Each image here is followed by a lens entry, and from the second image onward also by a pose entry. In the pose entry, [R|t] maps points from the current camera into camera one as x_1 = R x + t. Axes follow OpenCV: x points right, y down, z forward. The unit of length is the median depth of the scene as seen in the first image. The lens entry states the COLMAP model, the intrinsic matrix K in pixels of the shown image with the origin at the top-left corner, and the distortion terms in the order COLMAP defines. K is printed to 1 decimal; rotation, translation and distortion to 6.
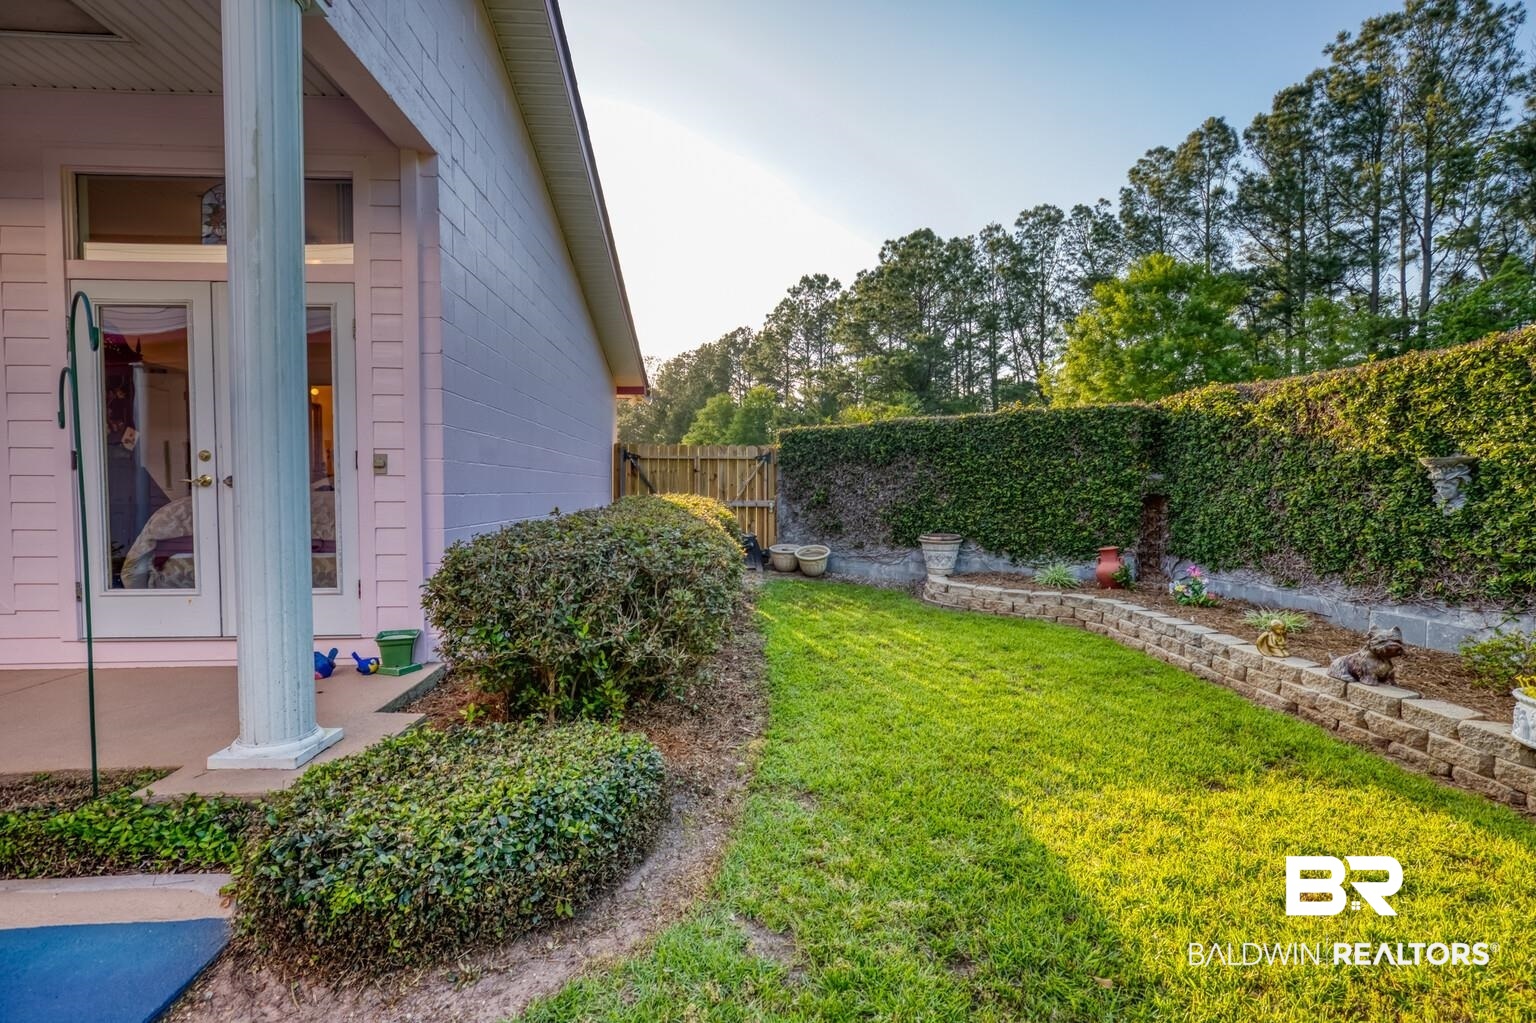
lens RADIAL K [[695.0, 0, 777.2], [0, 695.0, 512.2], [0, 0, 1]] dist [-0.018717, 0.010068]
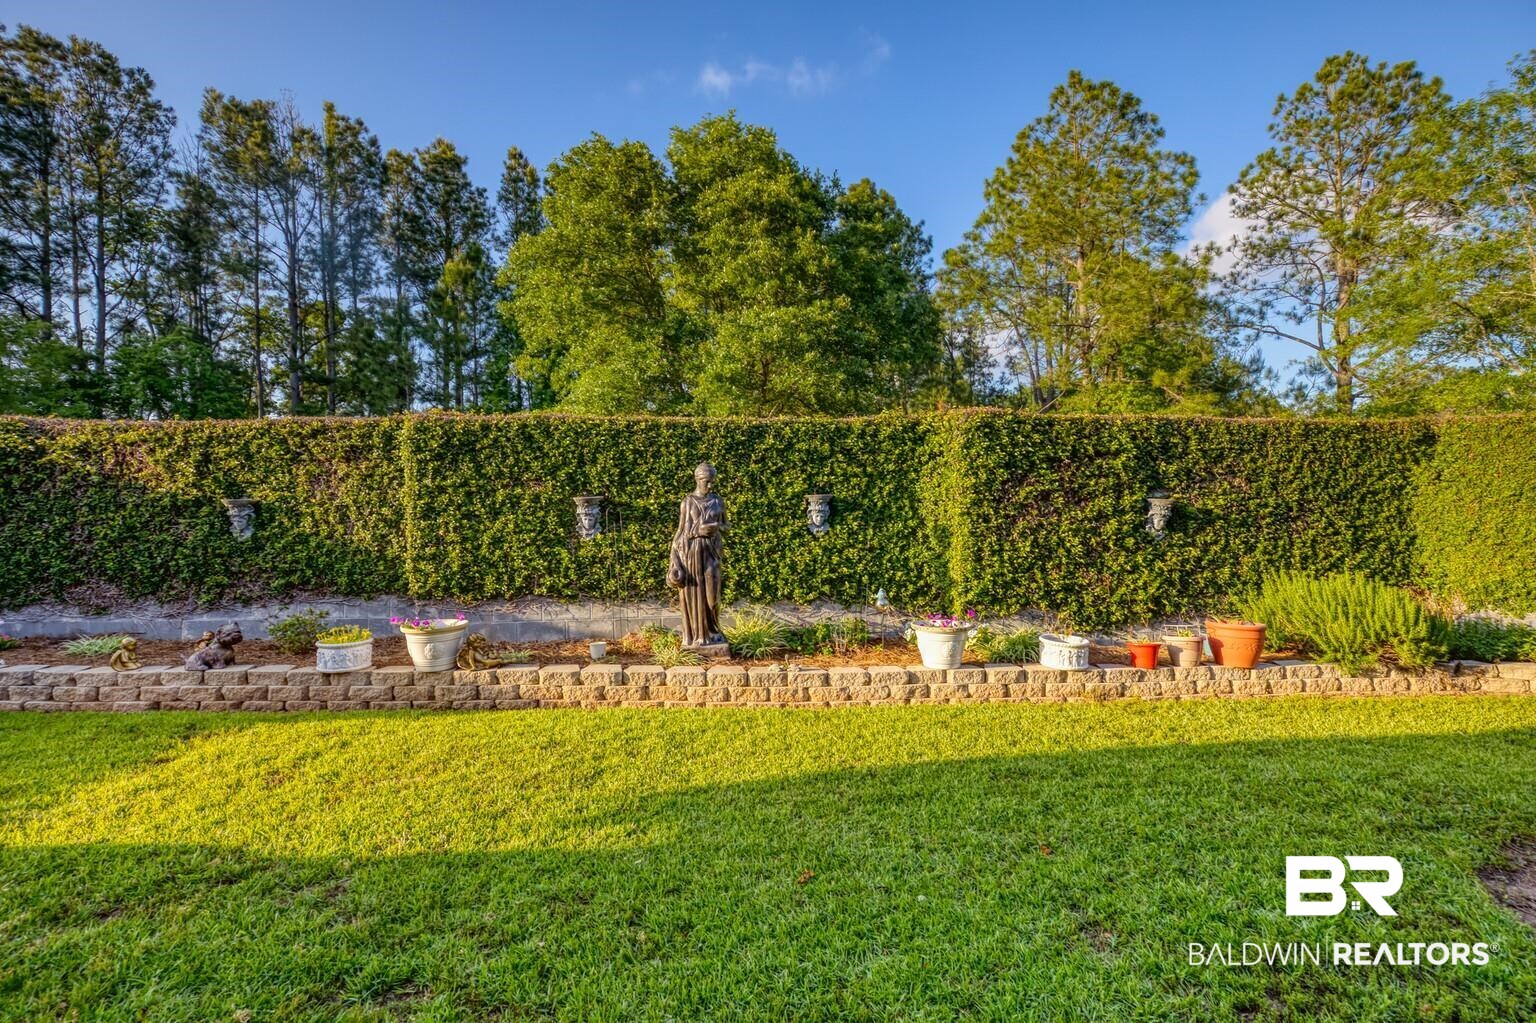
lens RADIAL K [[695.0, 0, 777.2], [0, 695.0, 512.2], [0, 0, 1]] dist [-0.018717, 0.010068]
pose [[0.016942, 0.002120, 0.999854, -0.361040], [0.041128, 0.999150, -0.002816, -0.005158], [-0.999010, 0.041170, 0.016840, -0.096225]]
